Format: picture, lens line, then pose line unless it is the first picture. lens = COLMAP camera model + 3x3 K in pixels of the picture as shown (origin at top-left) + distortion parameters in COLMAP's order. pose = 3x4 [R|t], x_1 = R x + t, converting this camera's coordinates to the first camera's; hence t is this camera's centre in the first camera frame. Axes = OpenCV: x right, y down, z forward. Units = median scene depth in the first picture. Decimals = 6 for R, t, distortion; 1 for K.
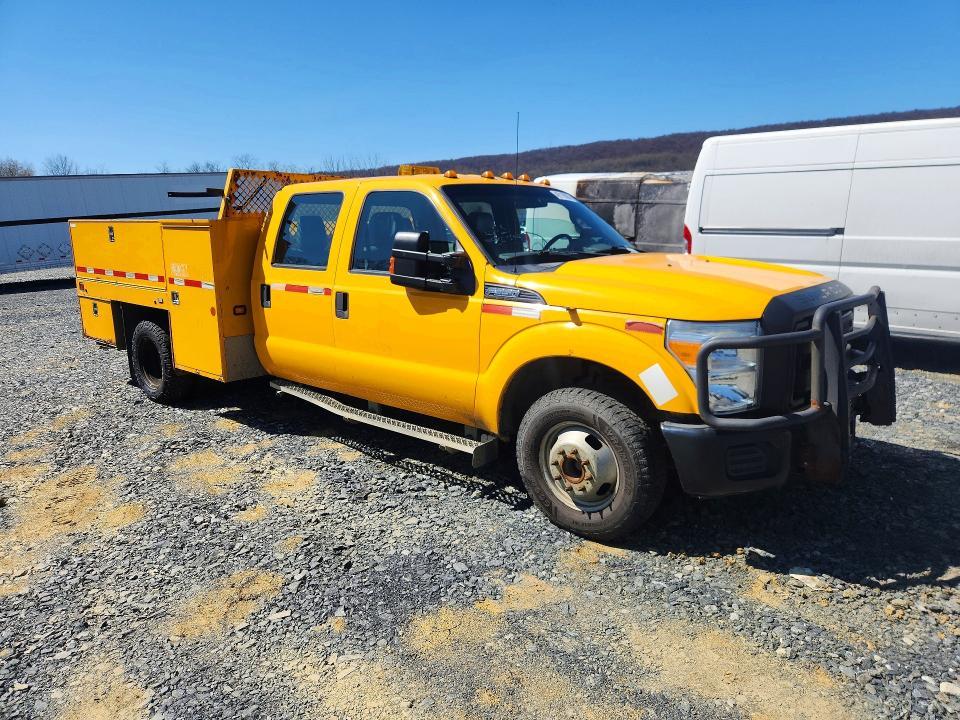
lens RADIAL K [[645.6, 0, 480.2], [0, 645.6, 359.6], [0, 0, 1]] dist [-0.007634, -0.000847]
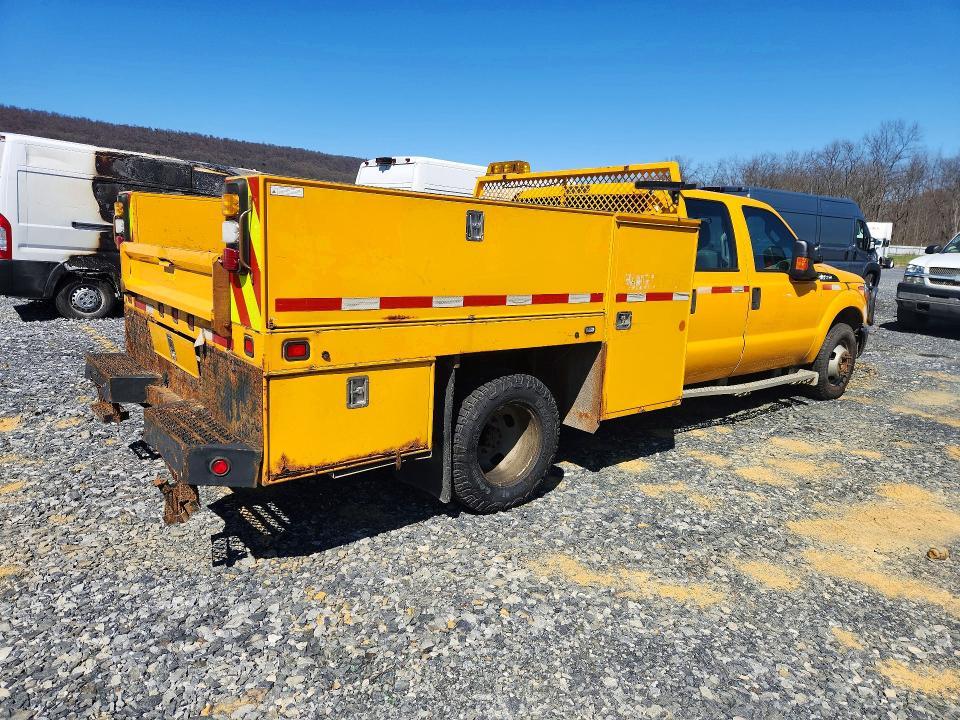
lens RADIAL K [[653.7, 0, 480.1], [0, 653.7, 359.6], [0, 0, 1]] dist [0.002533, 0.000281]
pose [[0.211128, -0.170855, 0.962410, -1.307808], [0.157417, 0.977696, 0.139036, -0.192653], [-0.964699, 0.122145, 0.233315, 1.052346]]
